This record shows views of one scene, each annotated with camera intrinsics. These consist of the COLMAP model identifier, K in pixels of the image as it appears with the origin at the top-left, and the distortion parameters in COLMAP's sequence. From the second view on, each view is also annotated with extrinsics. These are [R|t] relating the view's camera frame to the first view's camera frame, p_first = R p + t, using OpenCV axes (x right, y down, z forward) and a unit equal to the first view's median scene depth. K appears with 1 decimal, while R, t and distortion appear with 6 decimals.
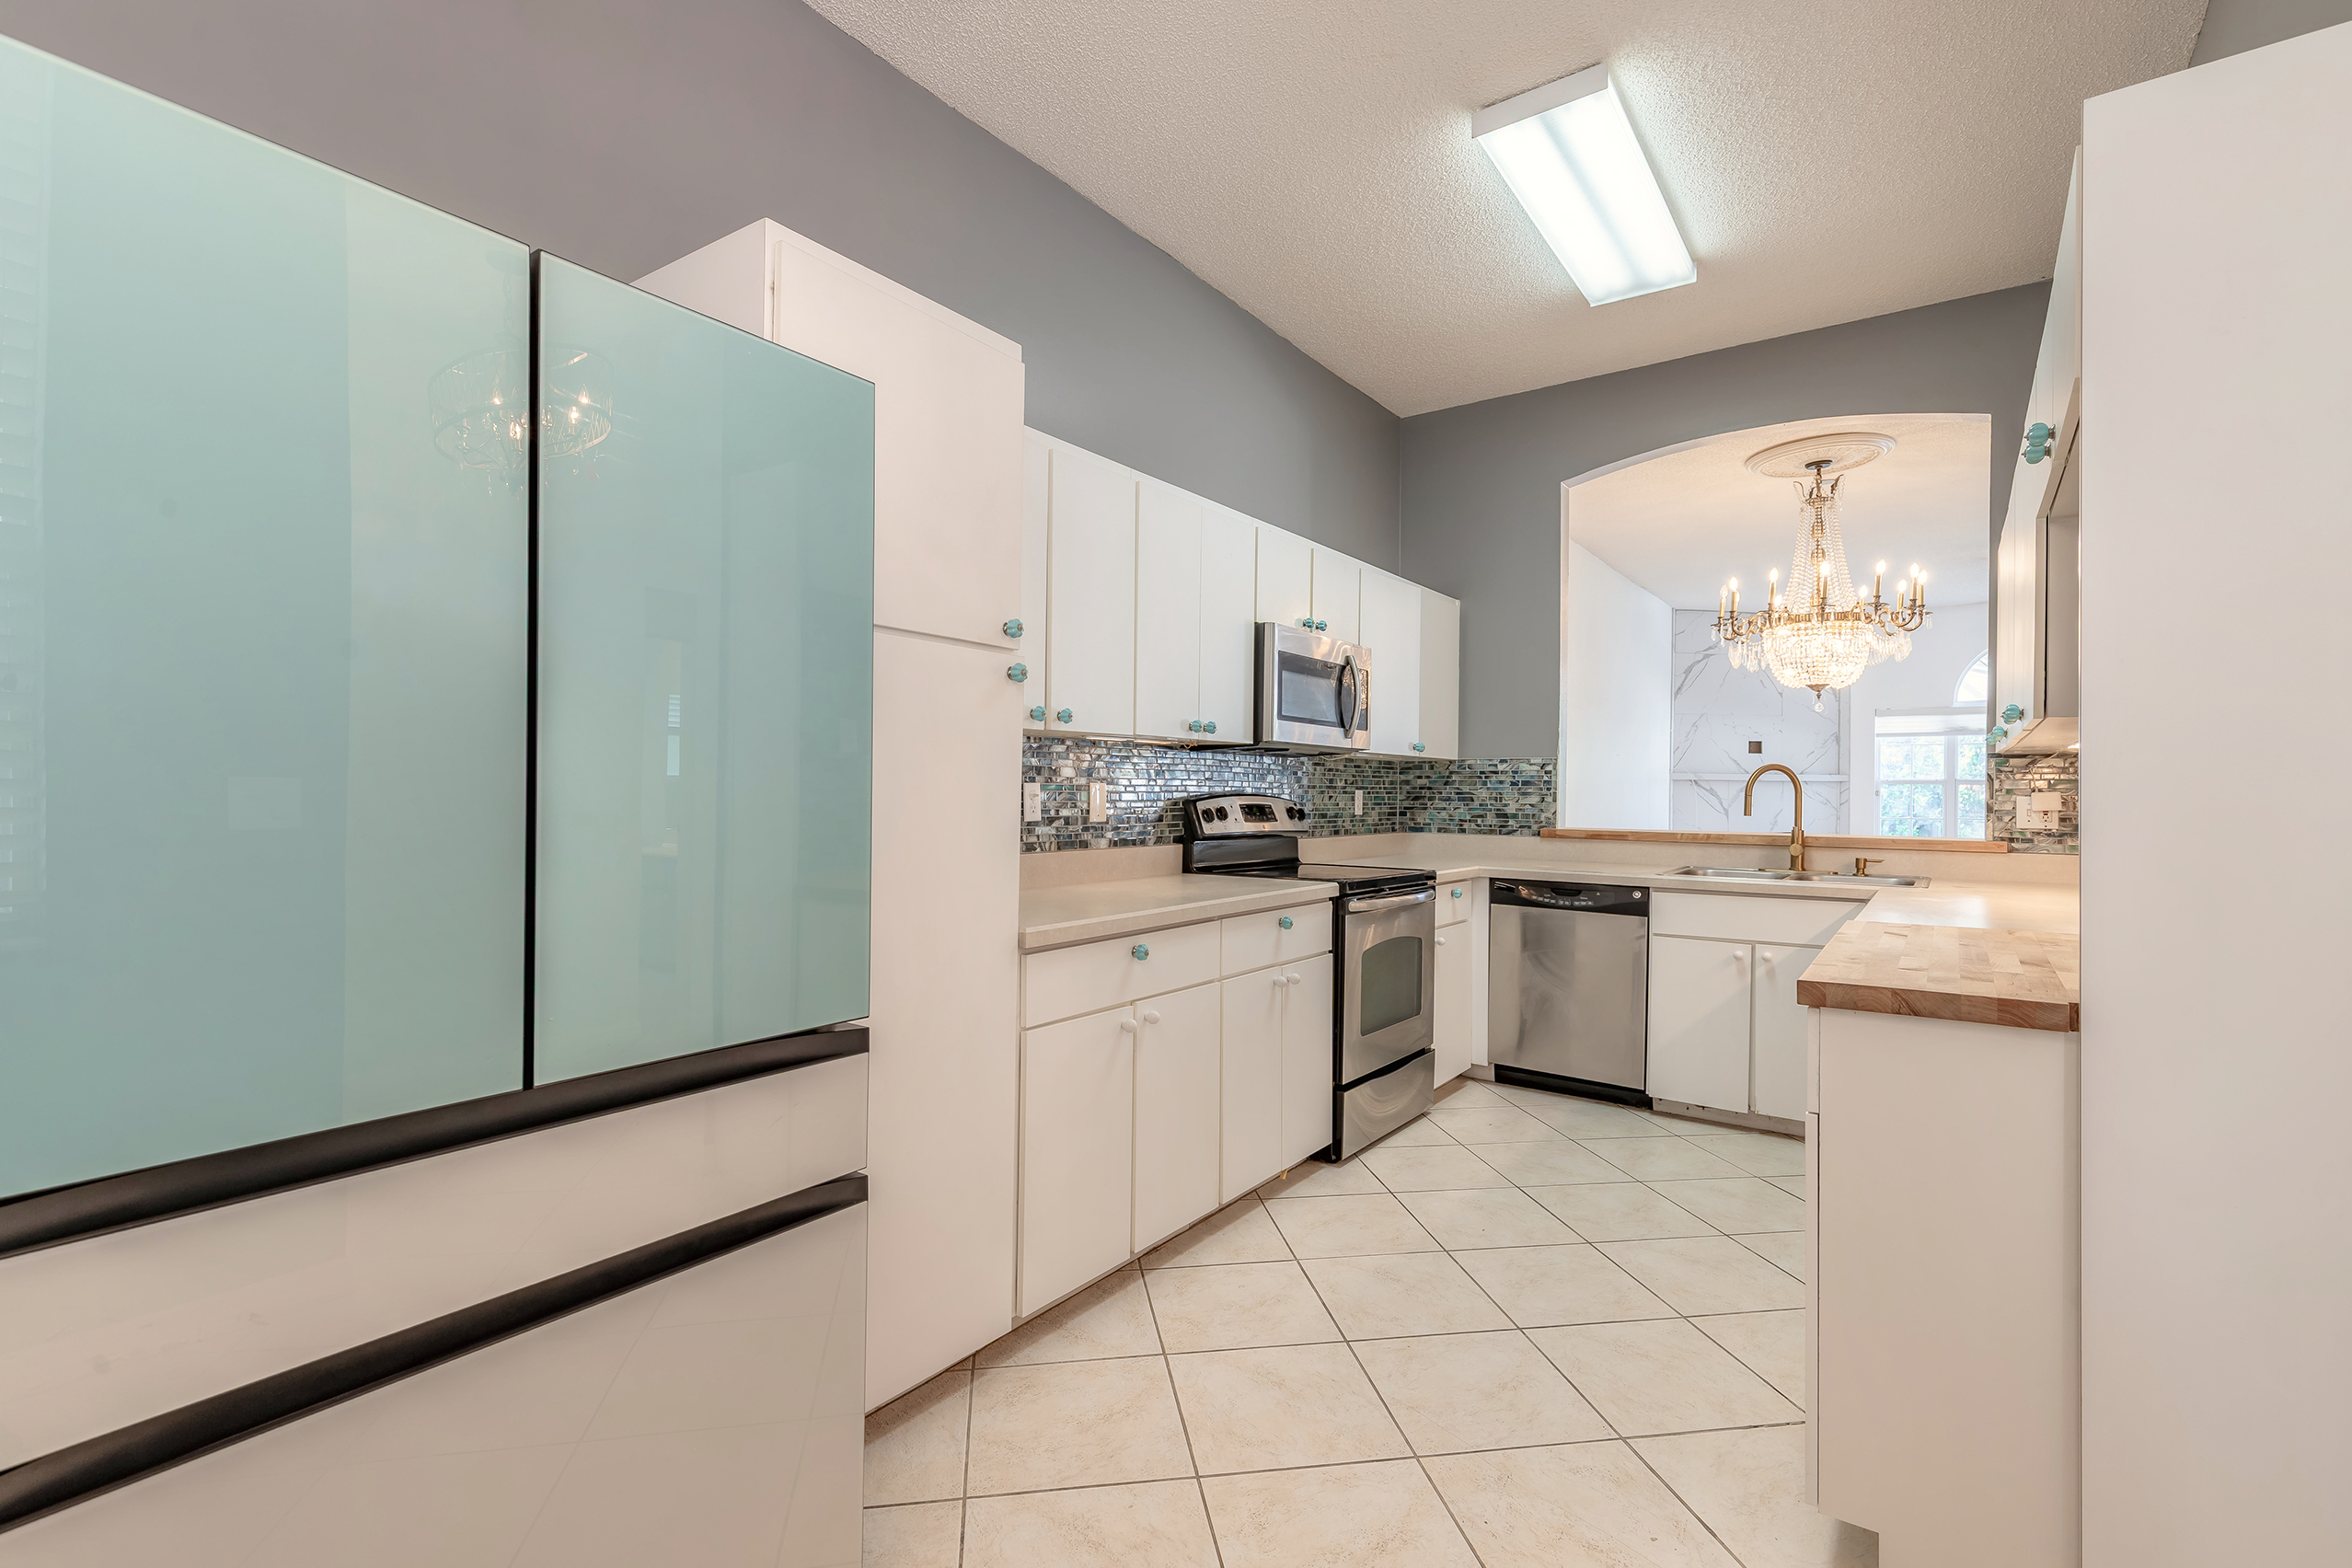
lens RADIAL K [[1058.0, 0, 1169.1], [0, 1058.0, 789.4], [0, 0, 1]] dist [0.007054, -0.001076]
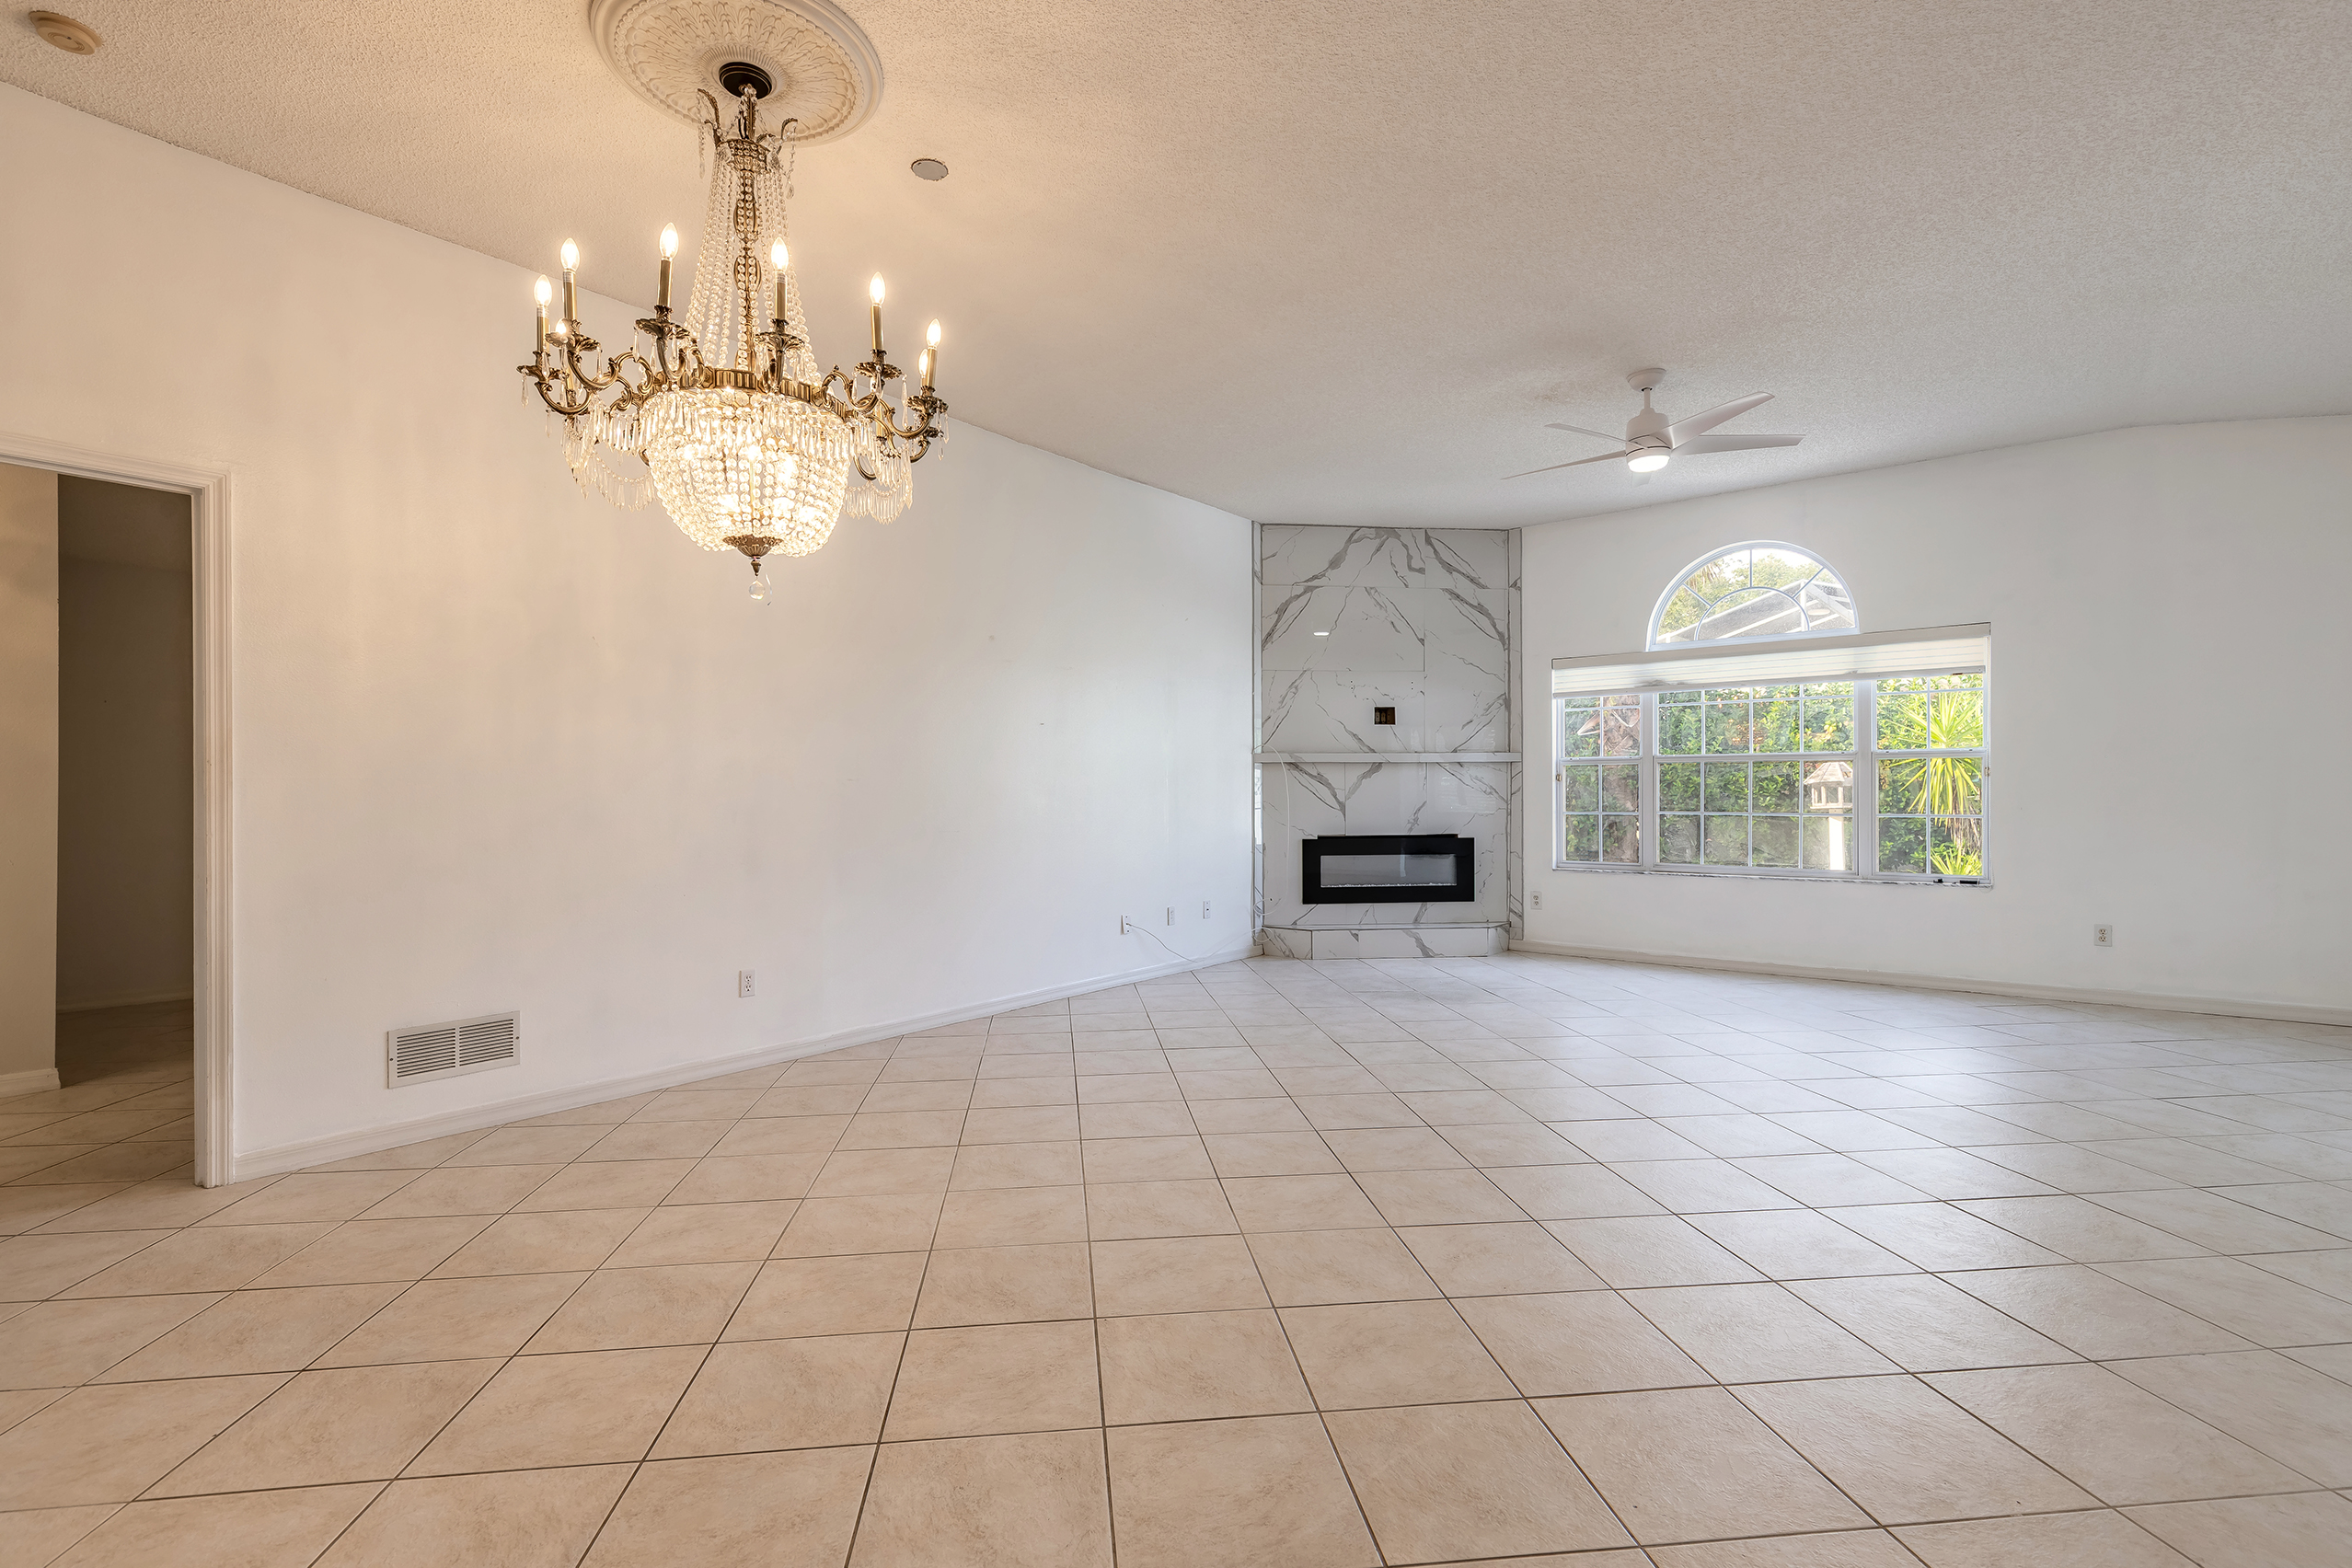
lens RADIAL K [[1058.0, 0, 1168.6], [0, 1058.0, 791.9], [0, 0, 1]] dist [0.007054, -0.001076]
pose [[0.999174, -0.014265, -0.038053, 1.239716], [0.014315, 0.999897, 0.001044, 0.024860], [0.038034, -0.001588, 0.999275, 0.808089]]
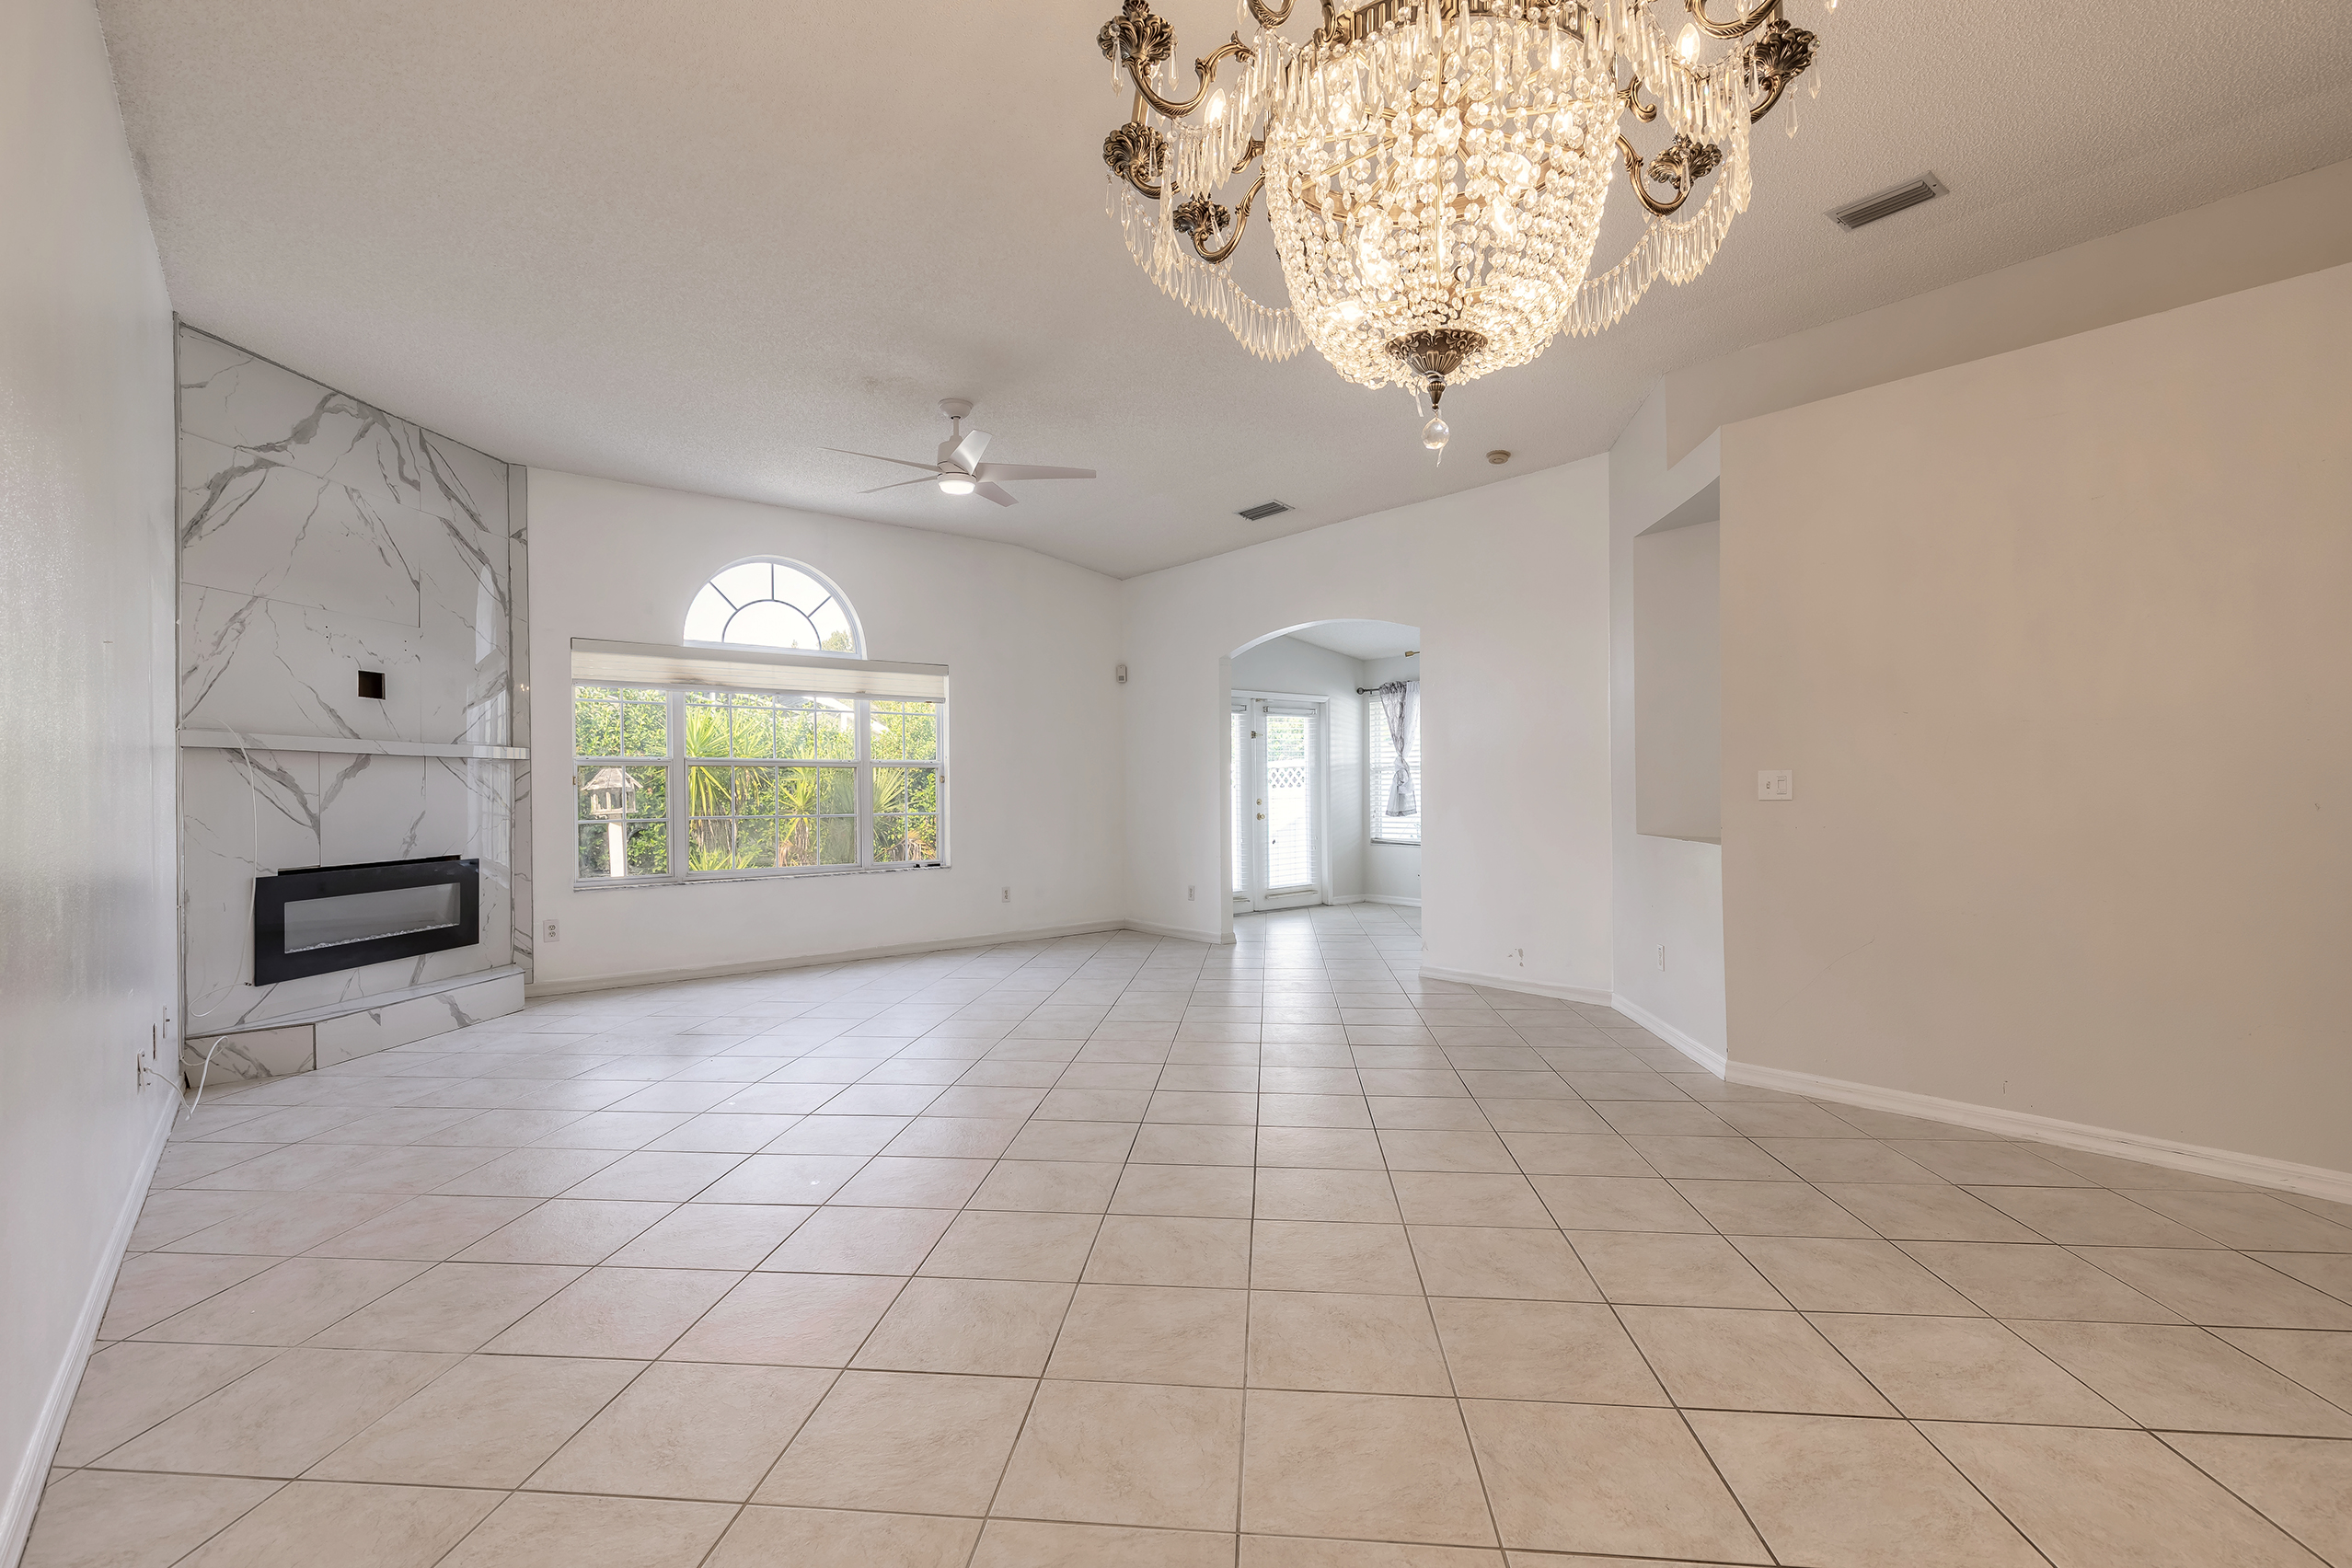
lens RADIAL K [[1058.0, 0, 1170.9], [0, 1058.0, 792.4], [0, 0, 1]] dist [0.007054, -0.001076]
pose [[0.244122, -0.013579, 0.969650, 0.498388], [0.009157, 0.999890, 0.011697, 0.019035], [-0.969701, 0.006024, 0.244219, 1.520776]]
